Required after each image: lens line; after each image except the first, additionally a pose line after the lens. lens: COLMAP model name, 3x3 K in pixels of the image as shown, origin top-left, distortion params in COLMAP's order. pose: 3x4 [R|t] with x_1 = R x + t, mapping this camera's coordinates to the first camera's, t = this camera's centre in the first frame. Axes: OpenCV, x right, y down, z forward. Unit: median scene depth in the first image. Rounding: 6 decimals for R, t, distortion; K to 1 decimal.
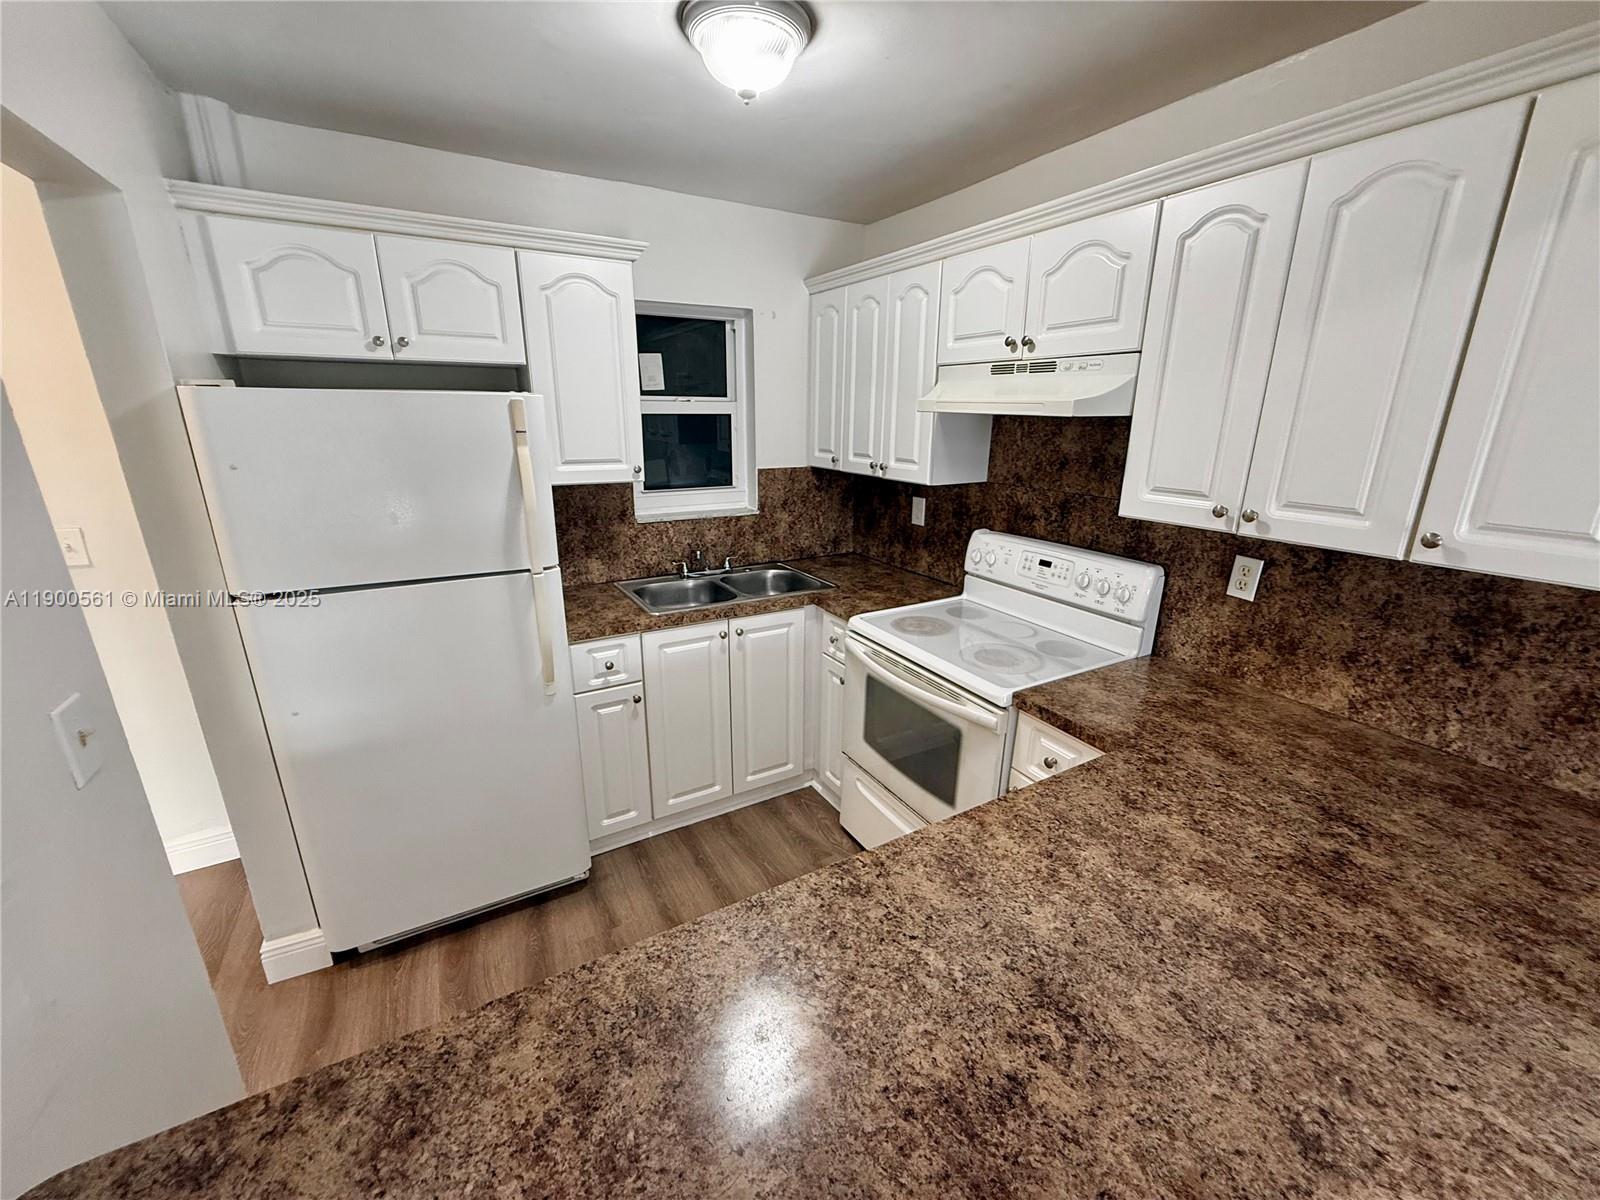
lens RADIAL K [[634.6, 0, 801.1], [0, 634.6, 600.8], [0, 0, 1]] dist [0.001122, -0.000106]
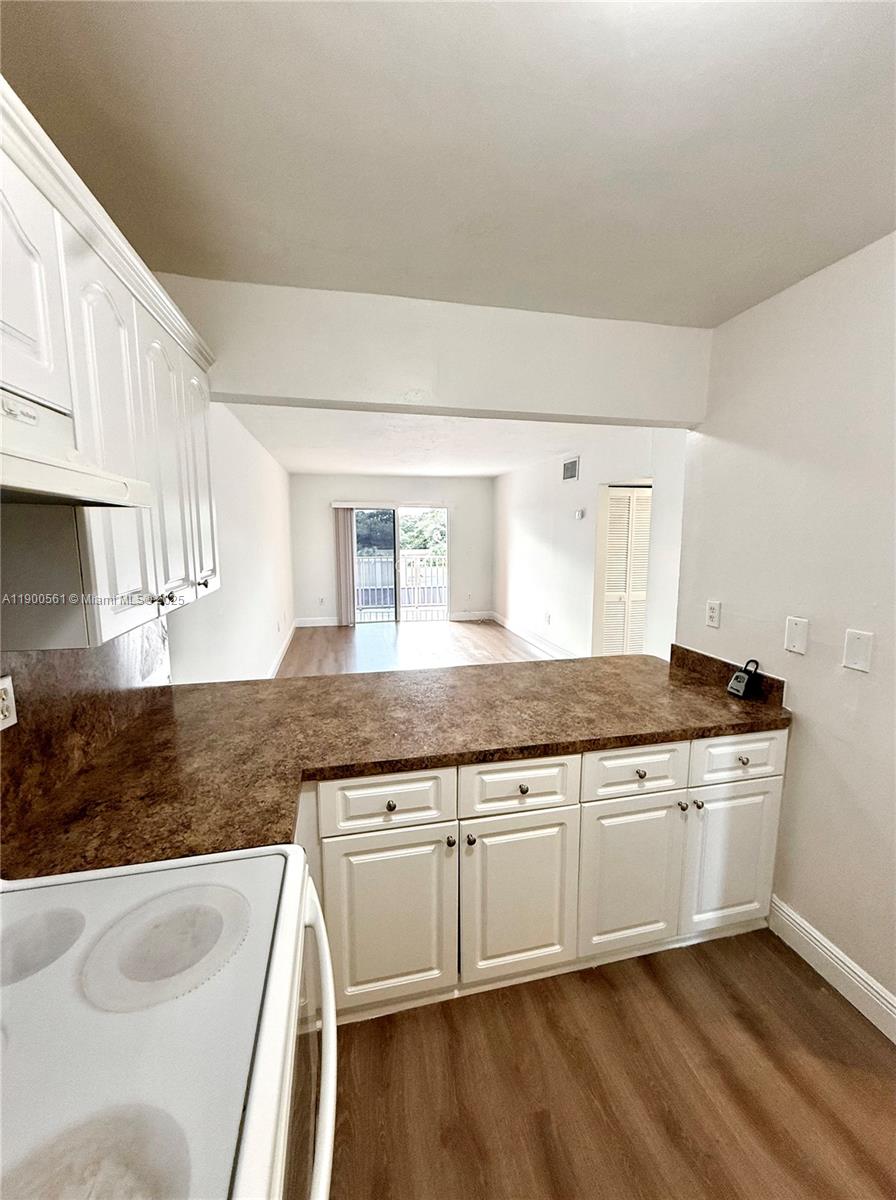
lens RADIAL K [[476.0, 0, 446.3], [0, 476.0, 600.3], [0, 0, 1]] dist [0.001122, -0.000106]
pose [[-0.954917, -0.049180, 0.292772, -0.014242], [0.080709, 0.906033, 0.415441, -0.298234], [-0.285692, 0.420341, -0.861216, 1.073571]]
